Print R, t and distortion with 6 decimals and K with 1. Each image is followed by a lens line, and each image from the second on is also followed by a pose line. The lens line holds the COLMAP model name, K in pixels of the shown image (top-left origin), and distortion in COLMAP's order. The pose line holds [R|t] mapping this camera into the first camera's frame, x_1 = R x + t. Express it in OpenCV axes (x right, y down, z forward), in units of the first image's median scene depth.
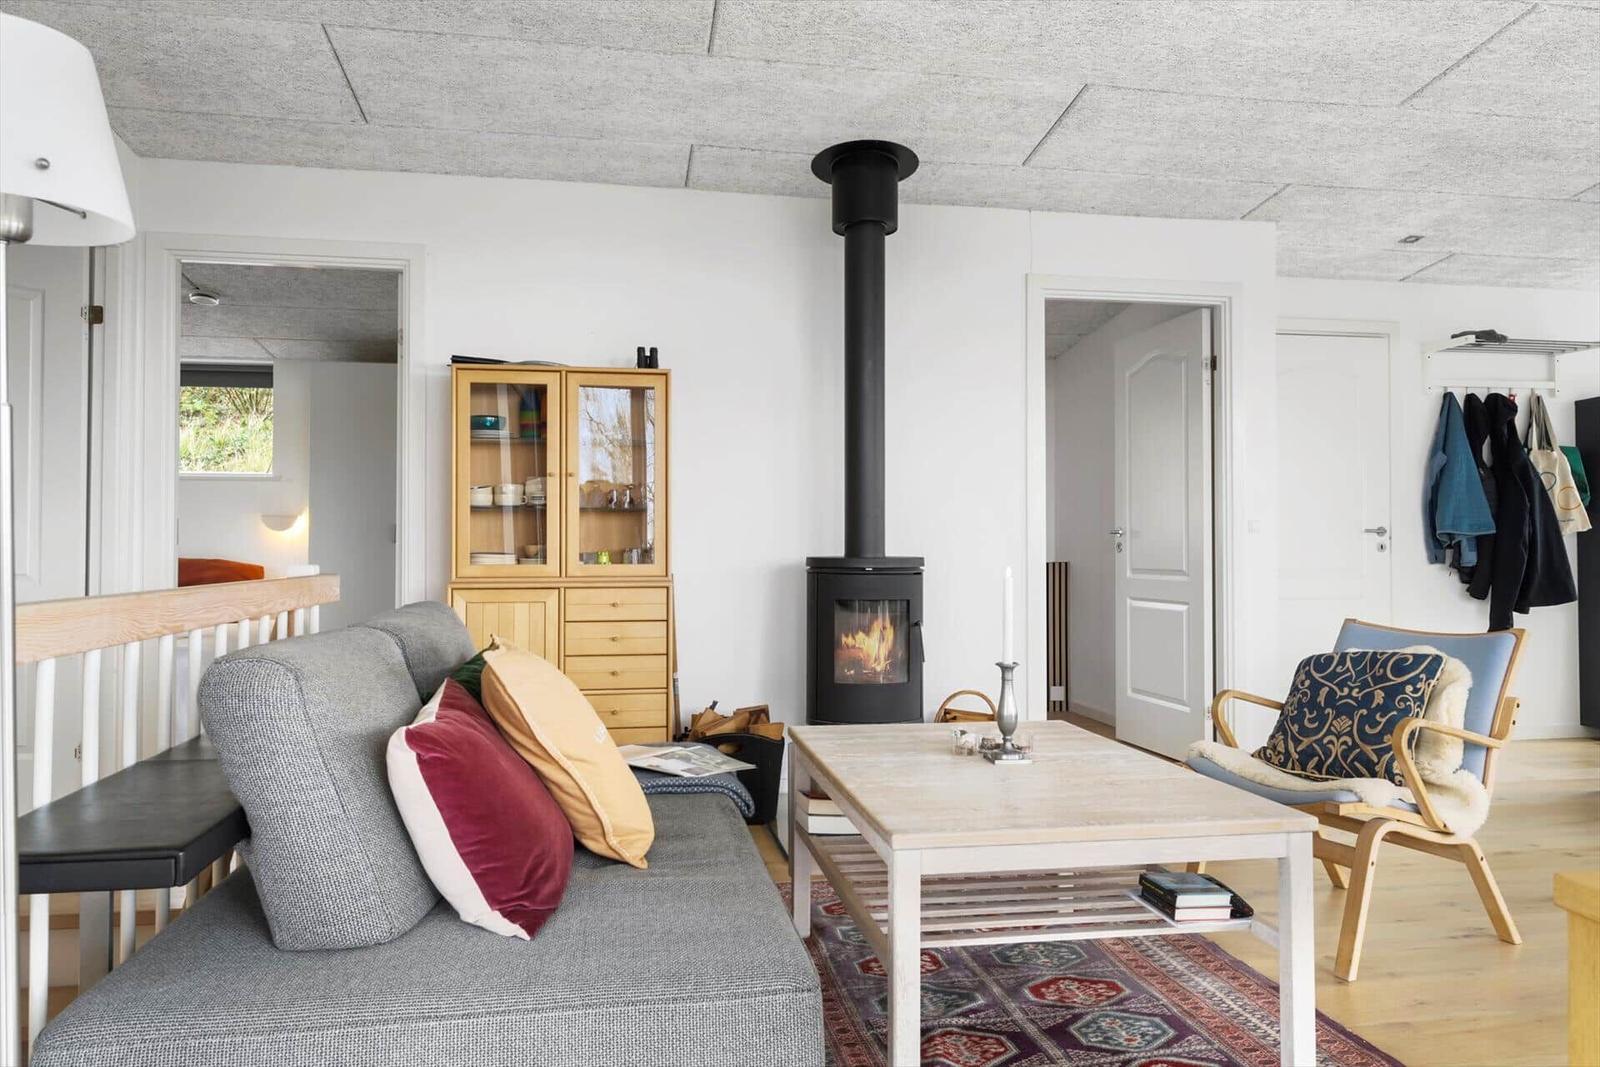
lens RADIAL K [[1108.0, 0, 790.9], [0, 1108.0, 531.3], [0, 0, 1]] dist [0.002443, 0.003834]
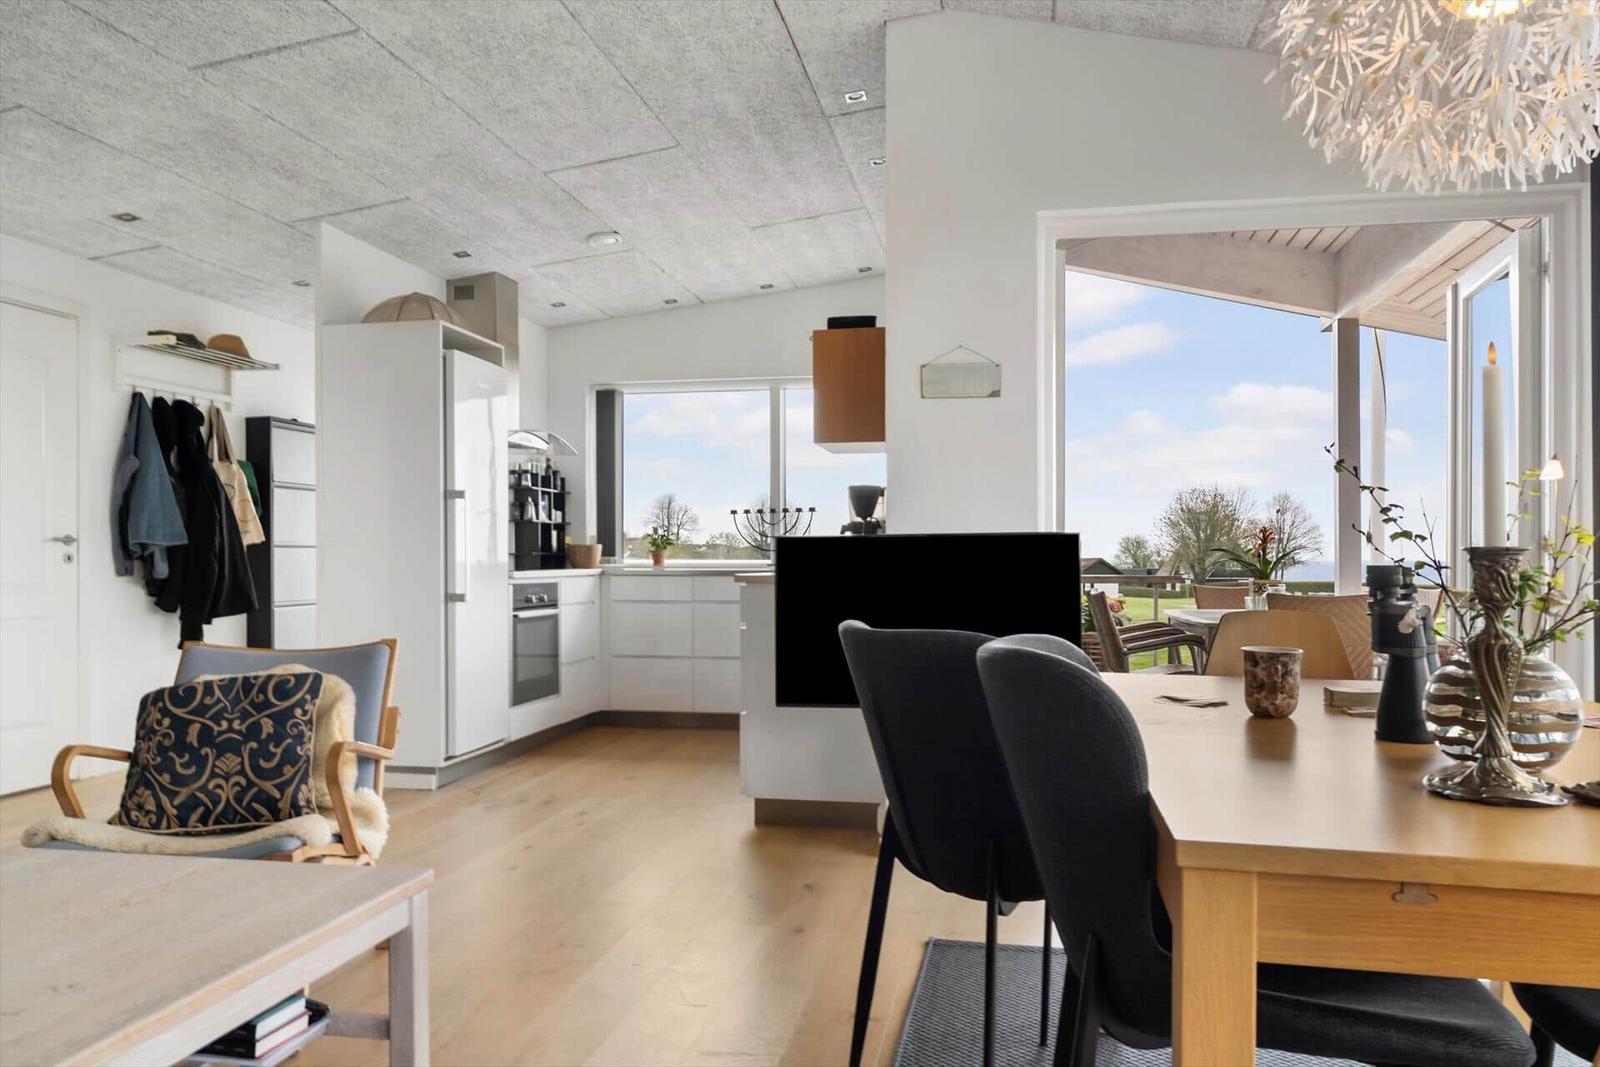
lens RADIAL K [[1108.0, 0, 804.0], [0, 1108.0, 560.4], [0, 0, 1]] dist [0.002443, 0.003834]
pose [[0.352131, -0.003428, 0.935944, -0.151863], [-0.012987, 0.999879, 0.008548, 0.001482], [-0.935860, -0.015165, 0.352044, 0.263993]]
